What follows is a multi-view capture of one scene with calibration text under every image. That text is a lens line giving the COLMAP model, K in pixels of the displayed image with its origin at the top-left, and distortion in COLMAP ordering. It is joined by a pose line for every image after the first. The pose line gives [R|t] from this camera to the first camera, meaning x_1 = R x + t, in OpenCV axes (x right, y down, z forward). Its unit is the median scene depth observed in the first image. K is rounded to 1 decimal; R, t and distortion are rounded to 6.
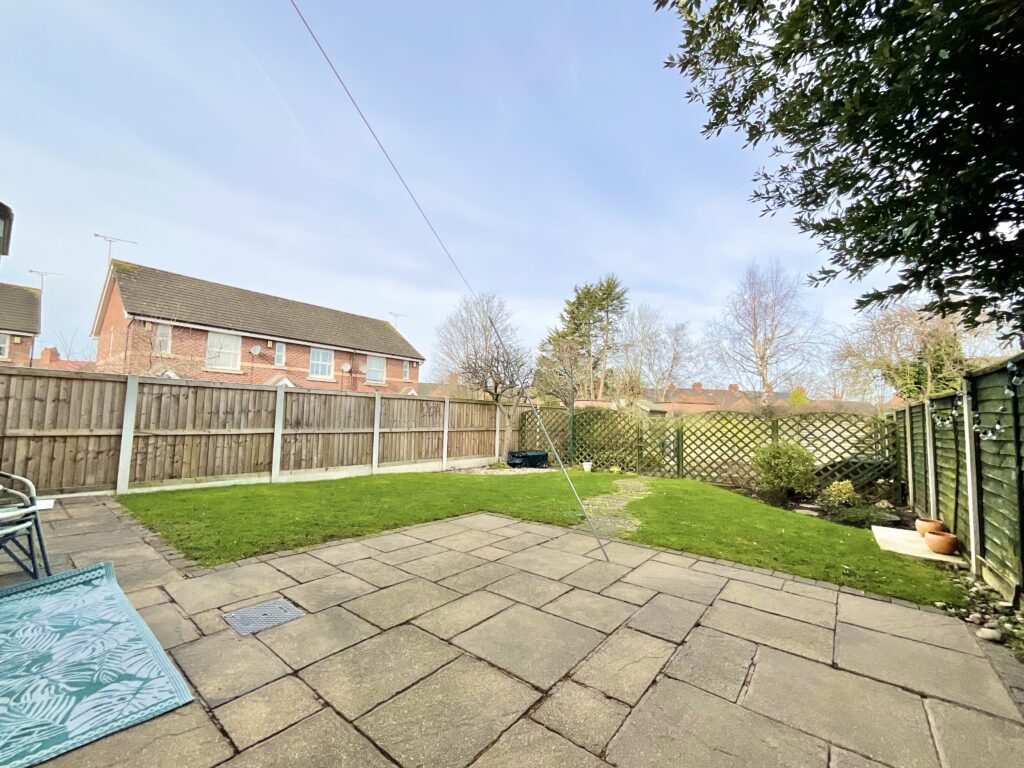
lens RADIAL K [[417.1, 0, 512.0], [0, 417.1, 384.0], [0, 0, 1]] dist [-0.002307, -0.000292]
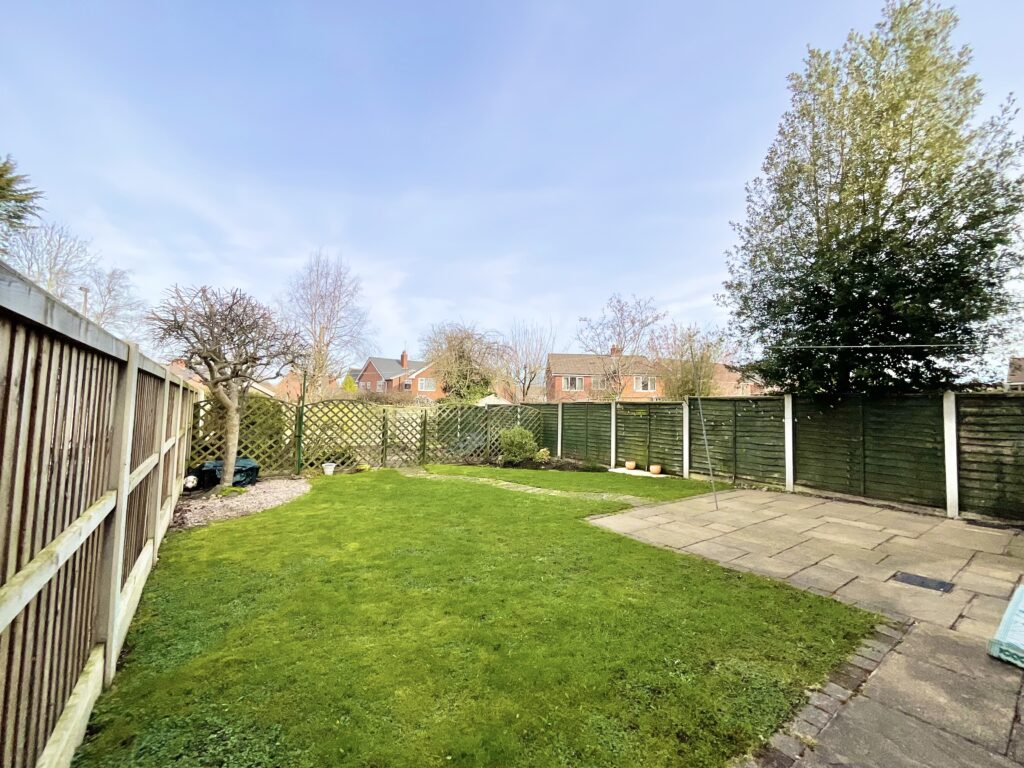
lens RADIAL K [[417.1, 0, 512.0], [0, 417.1, 384.0], [0, 0, 1]] dist [-0.002307, -0.000292]
pose [[0.267166, 0.039768, 0.962830, -1.548024], [-0.095822, 0.995293, -0.014520, 0.026389], [-0.958875, -0.088381, 0.269719, 1.326145]]
